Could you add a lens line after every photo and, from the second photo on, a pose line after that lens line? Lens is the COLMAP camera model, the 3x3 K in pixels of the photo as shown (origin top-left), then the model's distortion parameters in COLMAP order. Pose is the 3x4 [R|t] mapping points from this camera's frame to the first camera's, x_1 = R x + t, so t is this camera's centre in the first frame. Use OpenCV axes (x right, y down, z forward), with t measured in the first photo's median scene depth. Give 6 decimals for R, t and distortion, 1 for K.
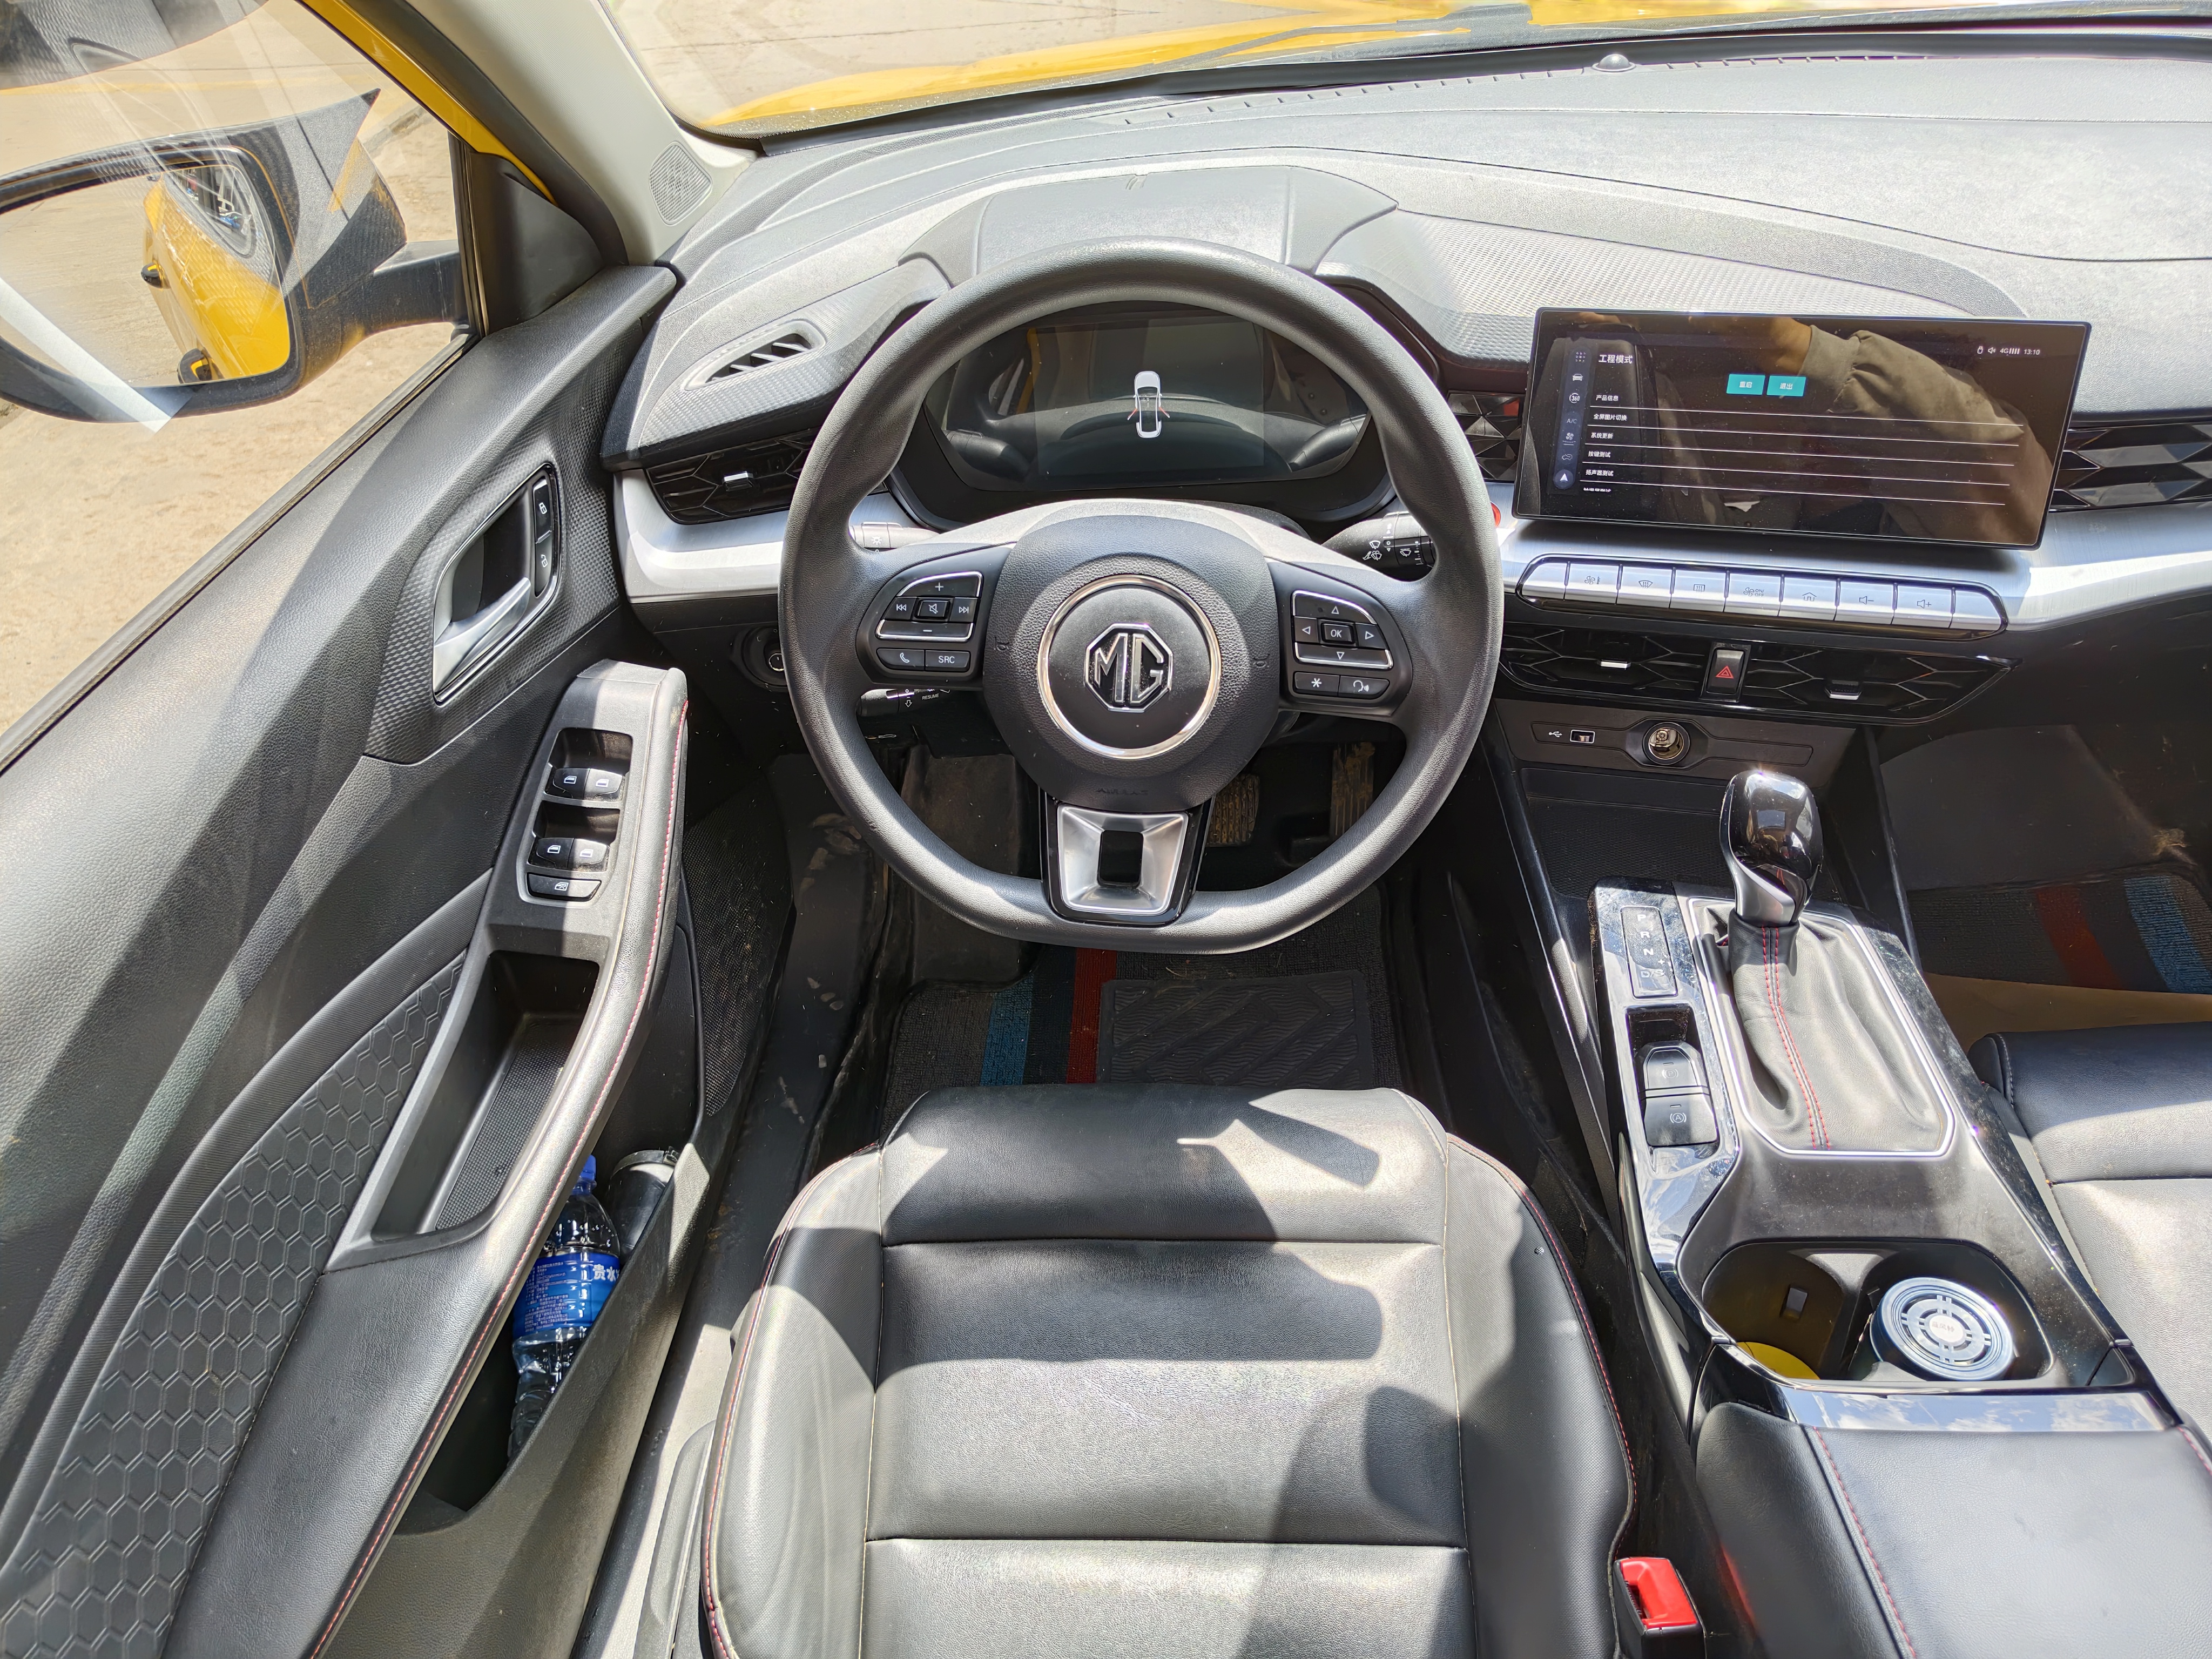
lens RADIAL K [[1570.7, 0, 1065.4], [0, 1570.7, 854.5], [0, 0, 1]] dist [0.035273, -0.038322]
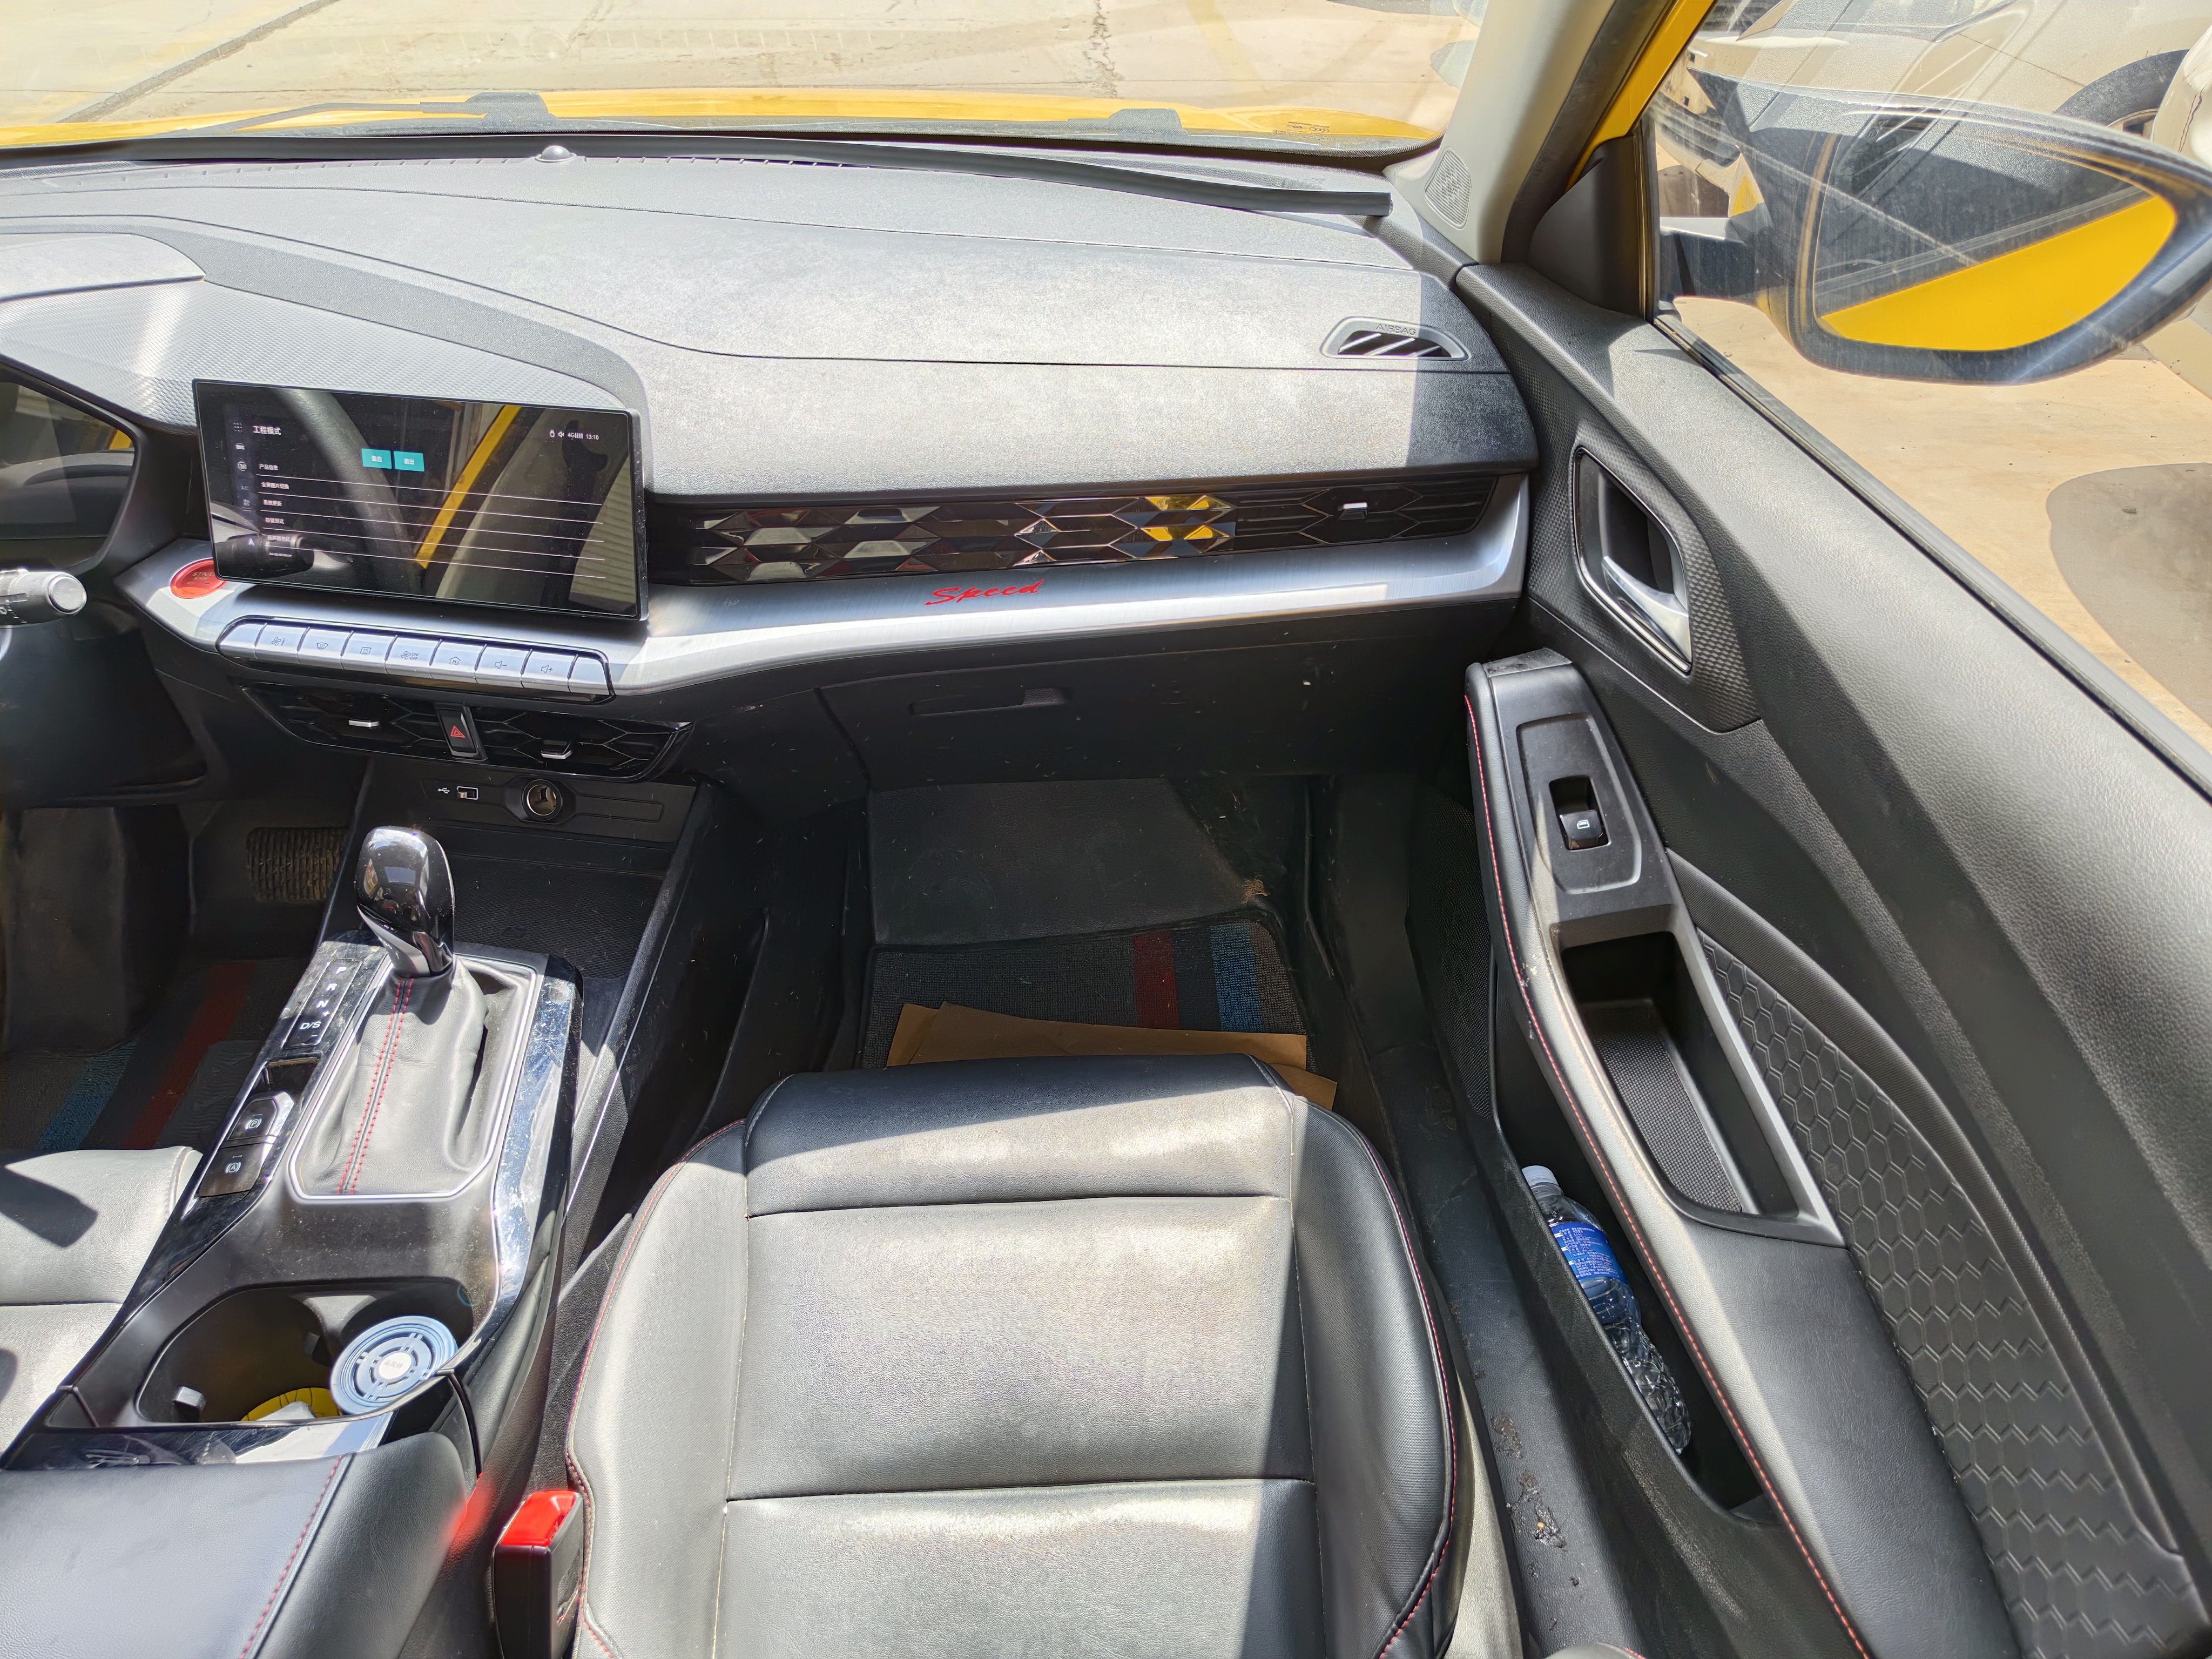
lens RADIAL K [[1570.7, 0, 1116.9], [0, 1570.7, 834.5], [0, 0, 1]] dist [0.035273, -0.038322]
pose [[0.990575, -0.003018, 0.136939, 0.760009], [0.009788, 0.998761, -0.048791, 0.007293], [-0.136623, 0.049672, 0.989377, -0.088750]]
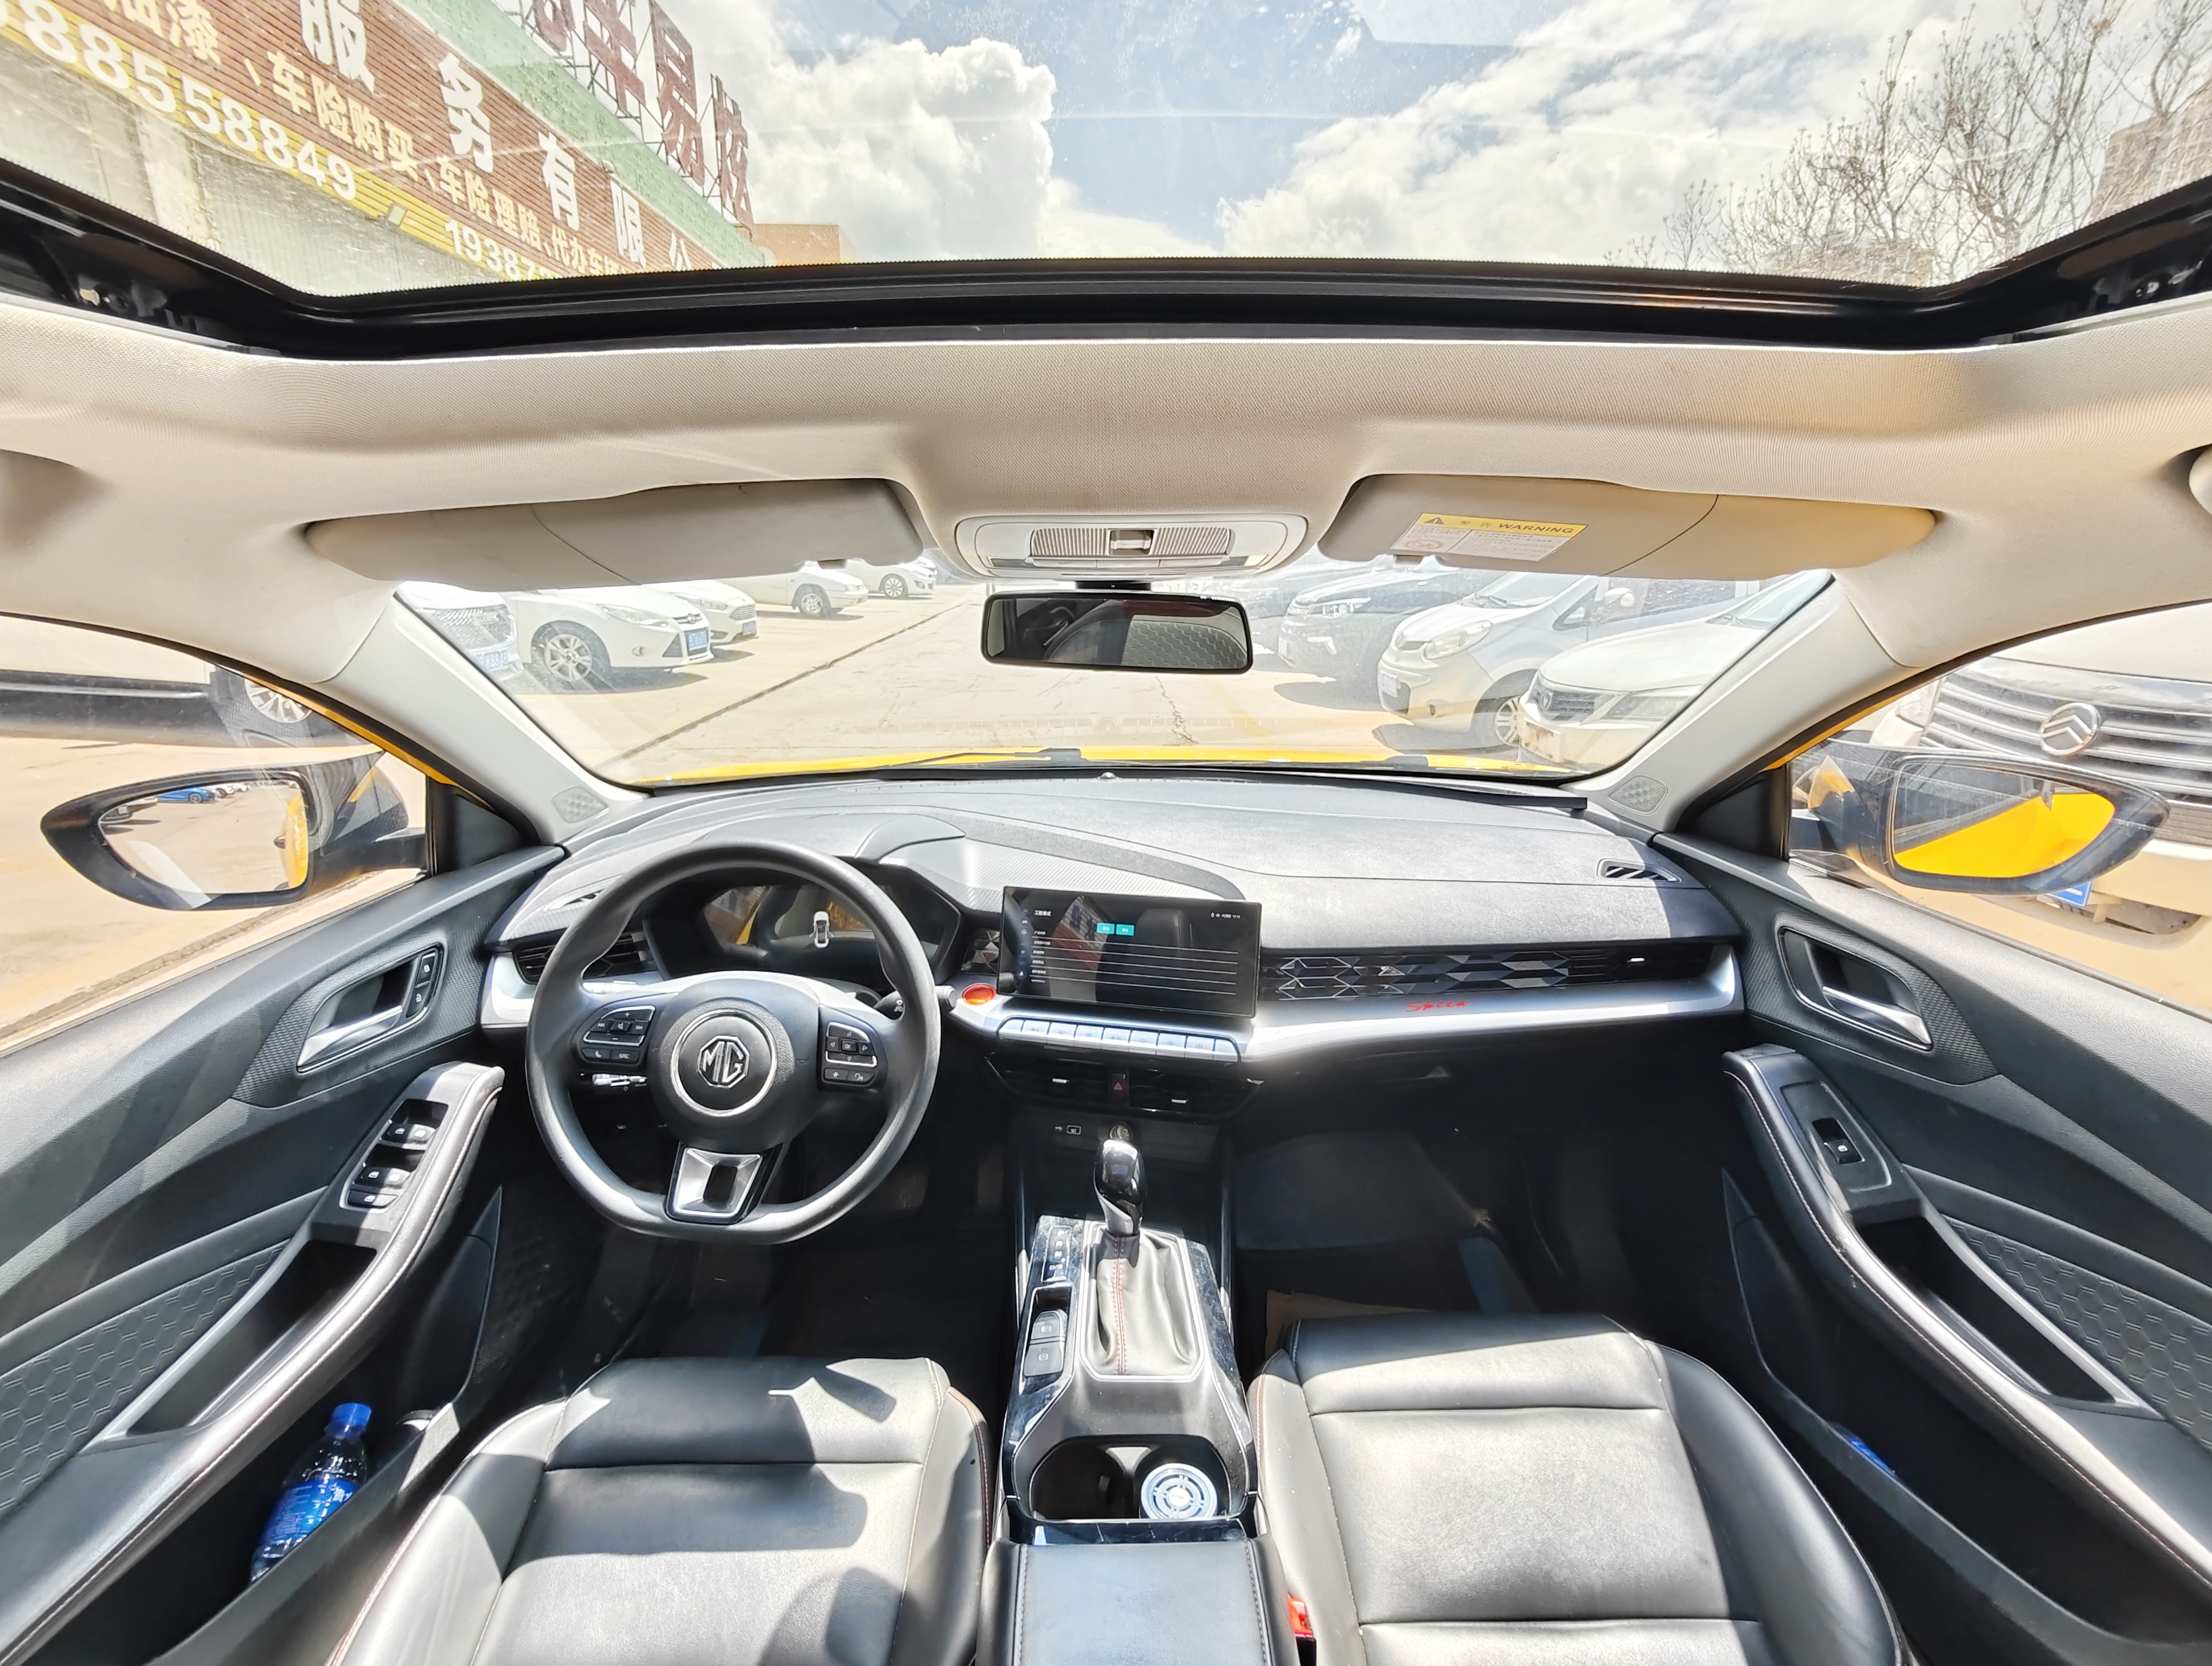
lens RADIAL K [[1018.7, 0, 1104.4], [0, 1018.7, 821.9], [0, 0, 1]] dist [-0.002780, -0.001055]
pose [[0.994455, 0.050851, 0.092051, 0.304857], [-0.009259, 0.914255, -0.405033, 0.081472], [-0.104754, 0.401935, 0.909656, -0.164189]]
